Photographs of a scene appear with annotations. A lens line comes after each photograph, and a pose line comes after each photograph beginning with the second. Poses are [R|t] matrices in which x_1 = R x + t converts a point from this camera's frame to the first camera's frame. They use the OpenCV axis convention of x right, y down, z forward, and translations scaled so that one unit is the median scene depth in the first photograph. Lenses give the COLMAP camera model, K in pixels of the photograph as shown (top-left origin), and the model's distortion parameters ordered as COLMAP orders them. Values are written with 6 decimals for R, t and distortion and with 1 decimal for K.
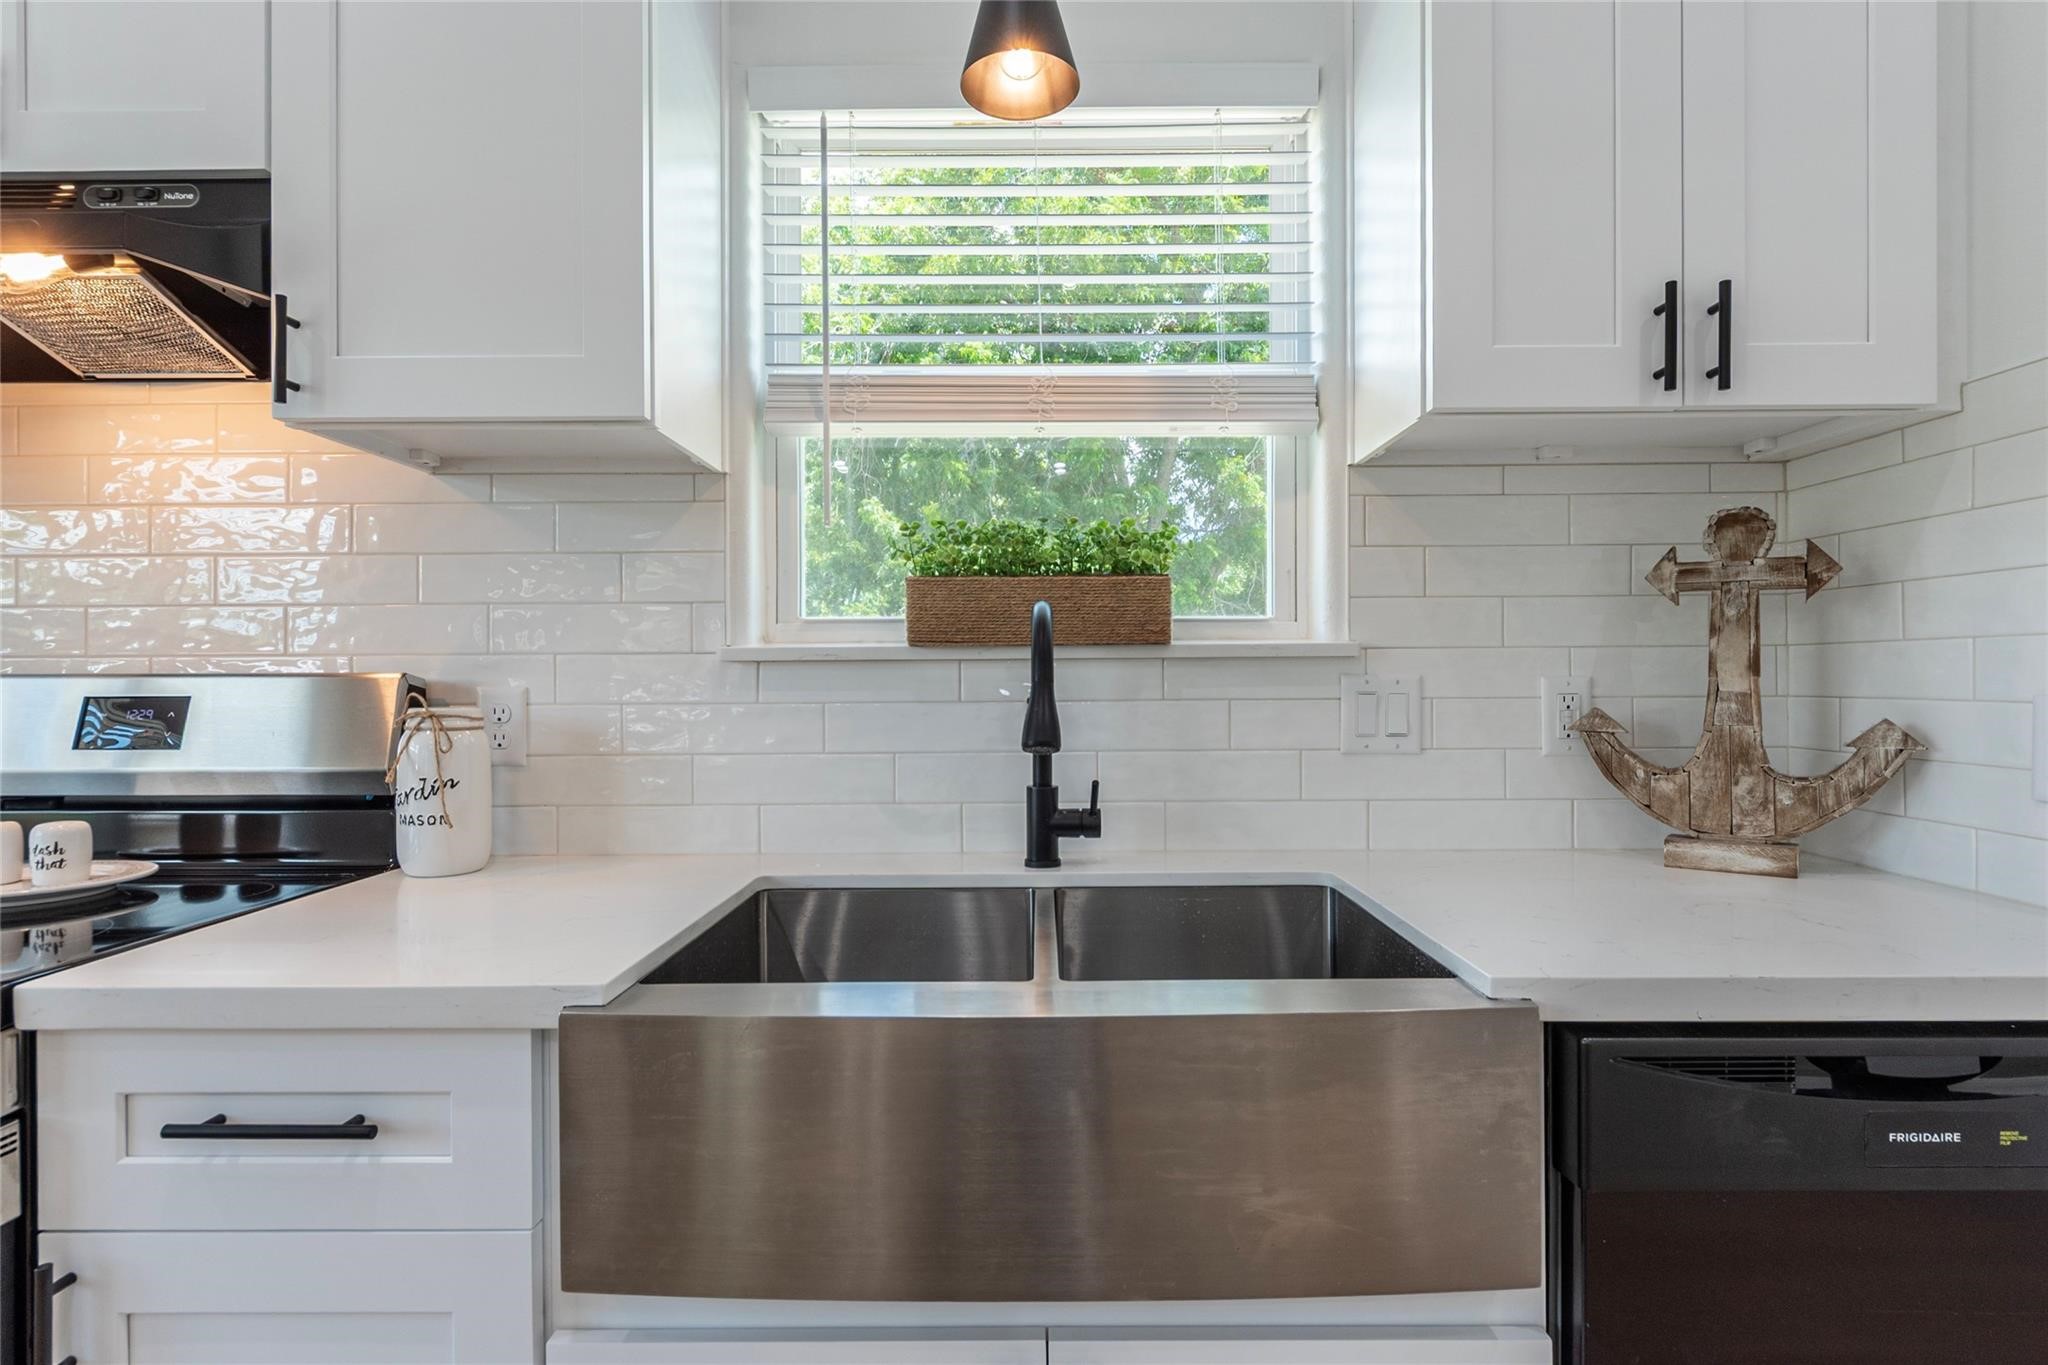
lens RADIAL K [[986.1, 0, 1041.6], [0, 986.1, 693.0], [0, 0, 1]] dist [-0.012087, 0.001191]
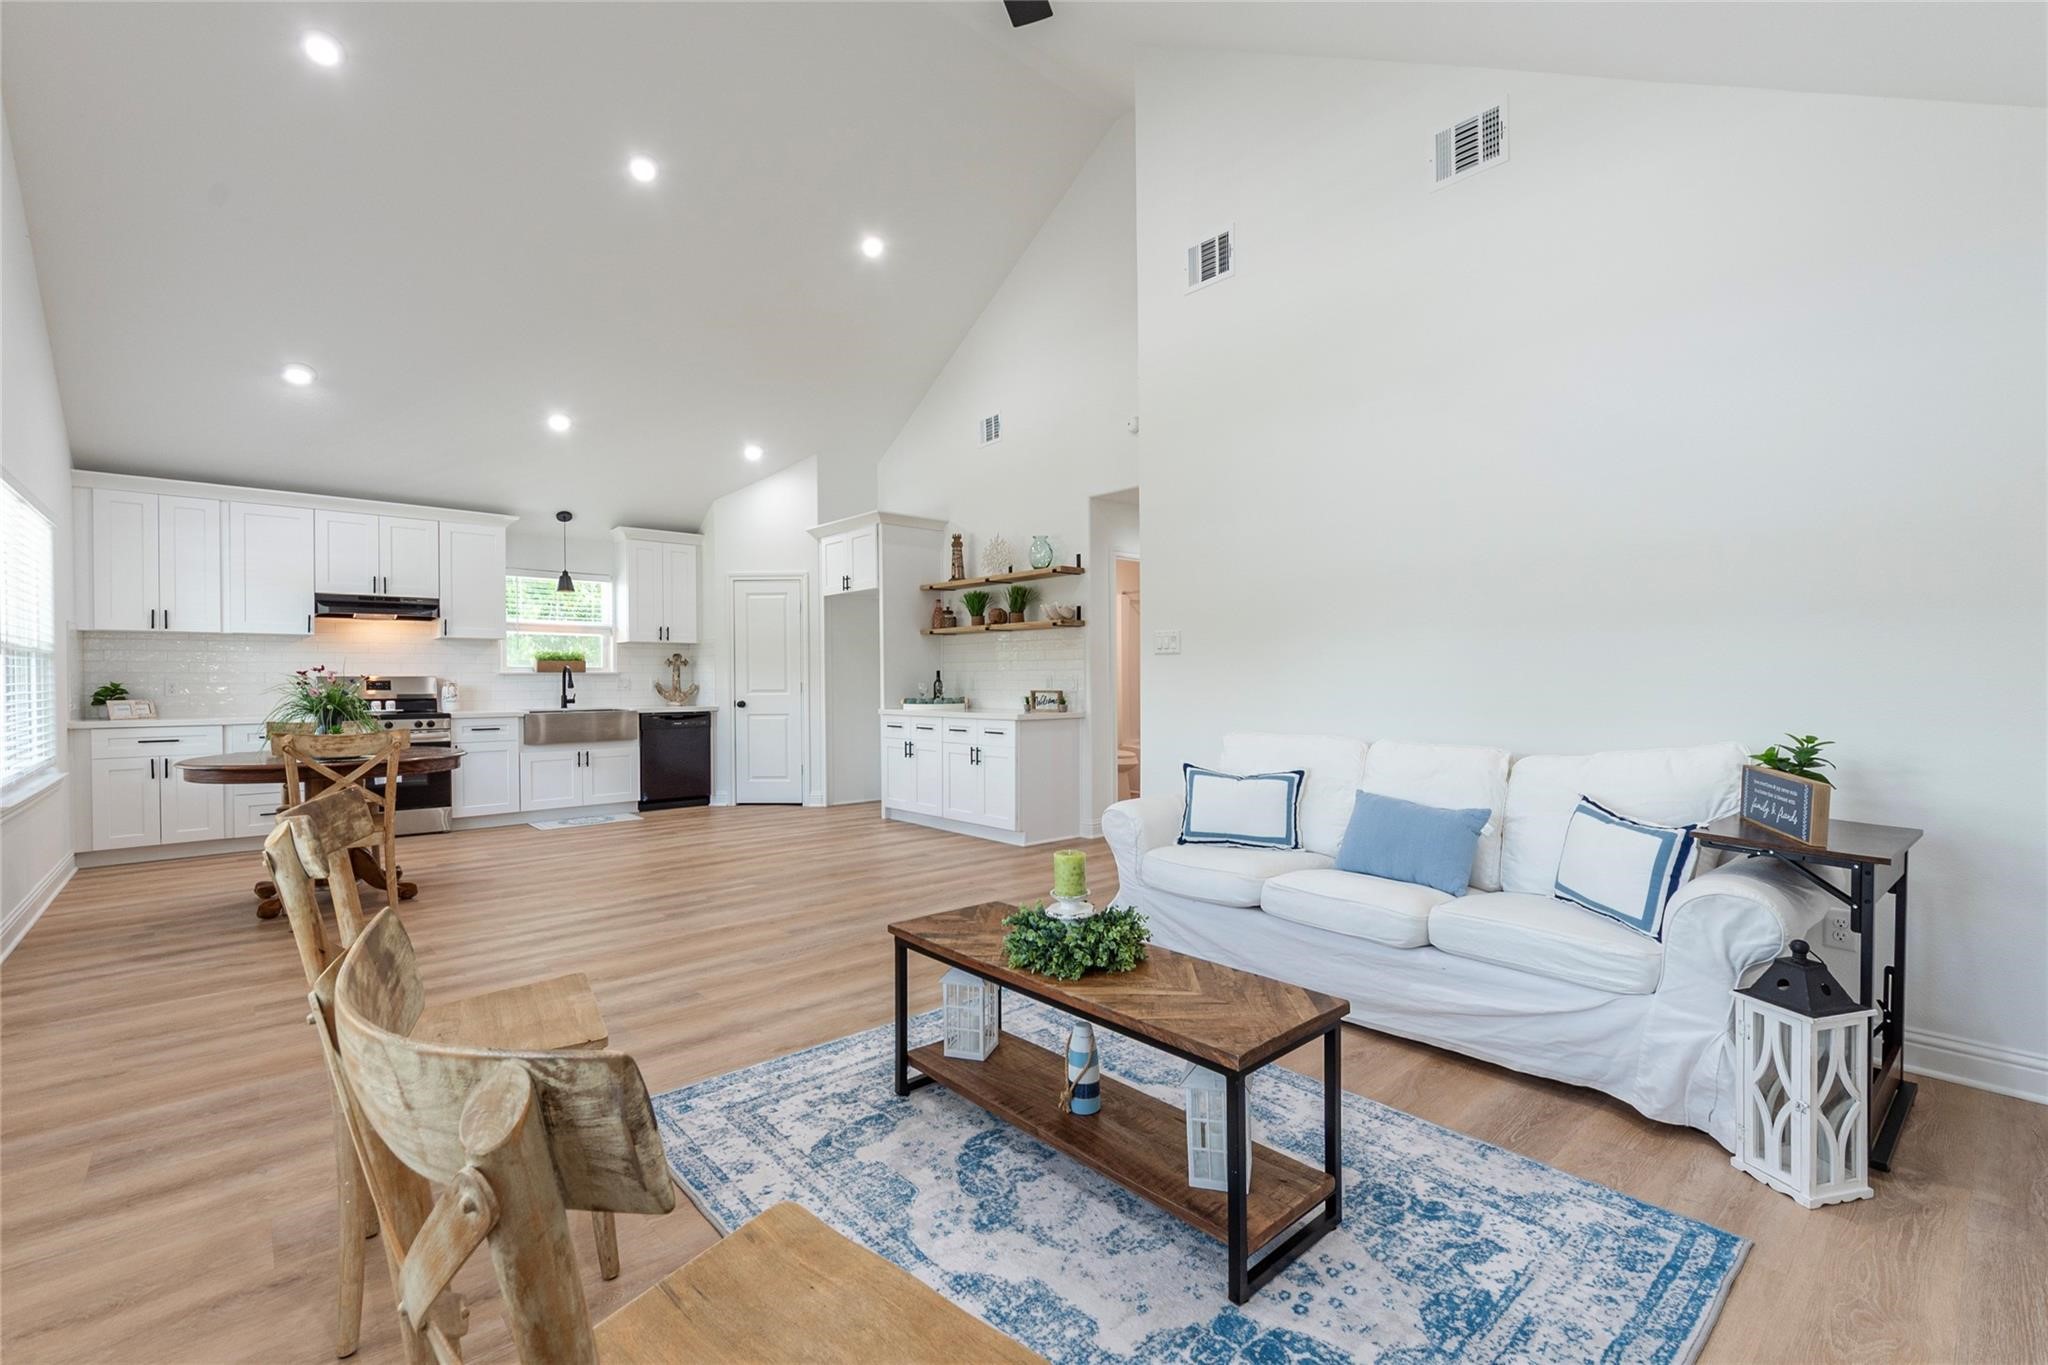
lens RADIAL K [[880.1, 0, 1038.9], [0, 880.1, 689.2], [0, 0, 1]] dist [-0.002740, -0.002987]
pose [[0.727631, -0.008359, 0.685918, -1.644839], [0.008556, 0.999959, 0.003110, 0.065854], [-0.685915, 0.003606, 0.727673, -5.145168]]
